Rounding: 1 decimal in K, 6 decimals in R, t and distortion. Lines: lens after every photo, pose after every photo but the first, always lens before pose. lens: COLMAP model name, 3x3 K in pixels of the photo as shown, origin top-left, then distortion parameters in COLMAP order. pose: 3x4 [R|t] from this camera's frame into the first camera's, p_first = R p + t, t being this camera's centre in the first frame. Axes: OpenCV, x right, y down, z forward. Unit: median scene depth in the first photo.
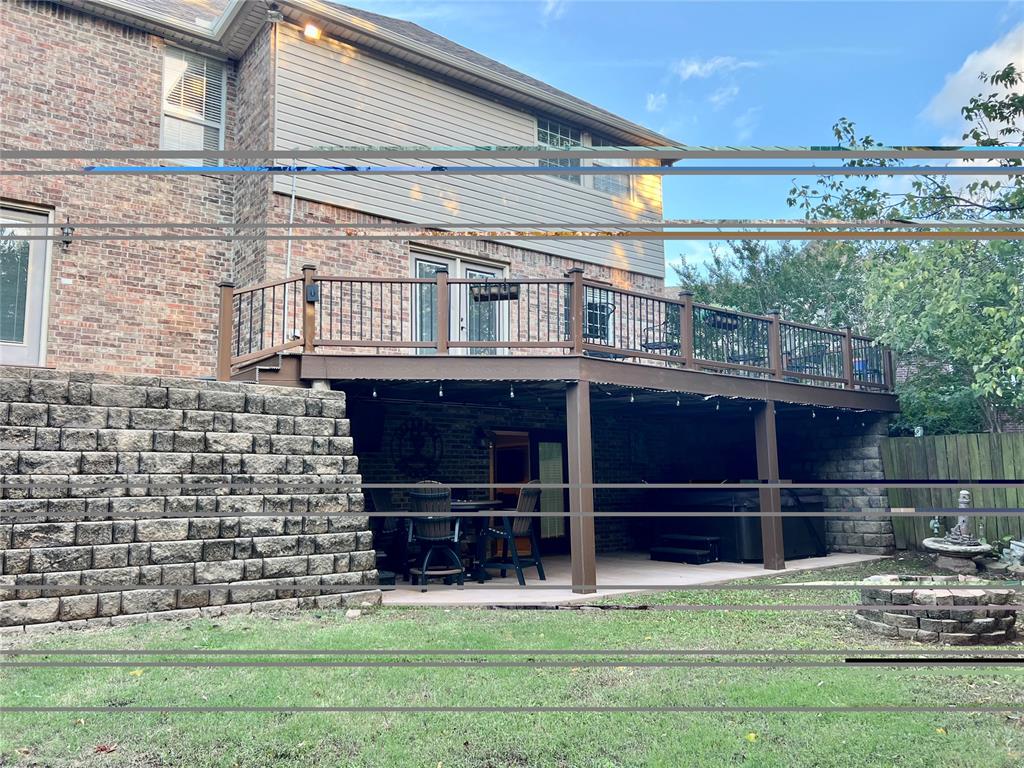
lens RADIAL K [[771.2, 0, 512.0], [0, 771.2, 384.0], [0, 0, 1]] dist [-0.000353, -0.038320]
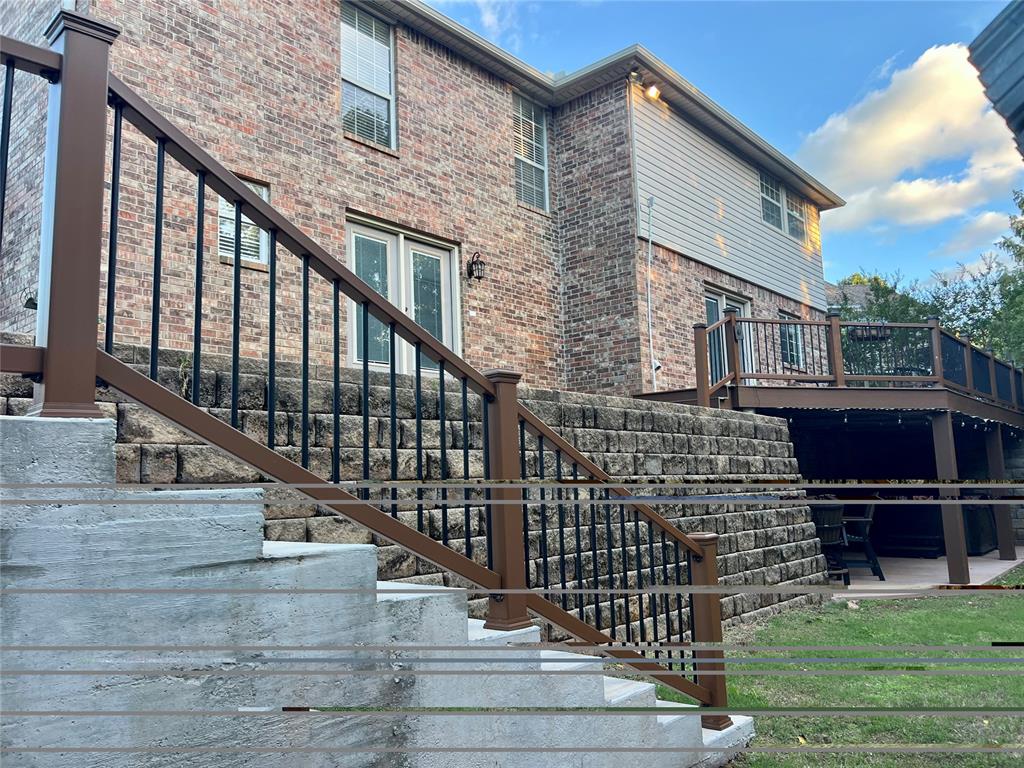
lens RADIAL K [[789.2, 0, 512.0], [0, 789.2, 384.0], [0, 0, 1]] dist [0.008574, -0.002799]
pose [[0.981584, 0.006456, 0.190924, -0.695313], [-0.004707, 0.999943, -0.009612, -0.023904], [-0.190975, 0.008536, 0.981558, -0.084513]]
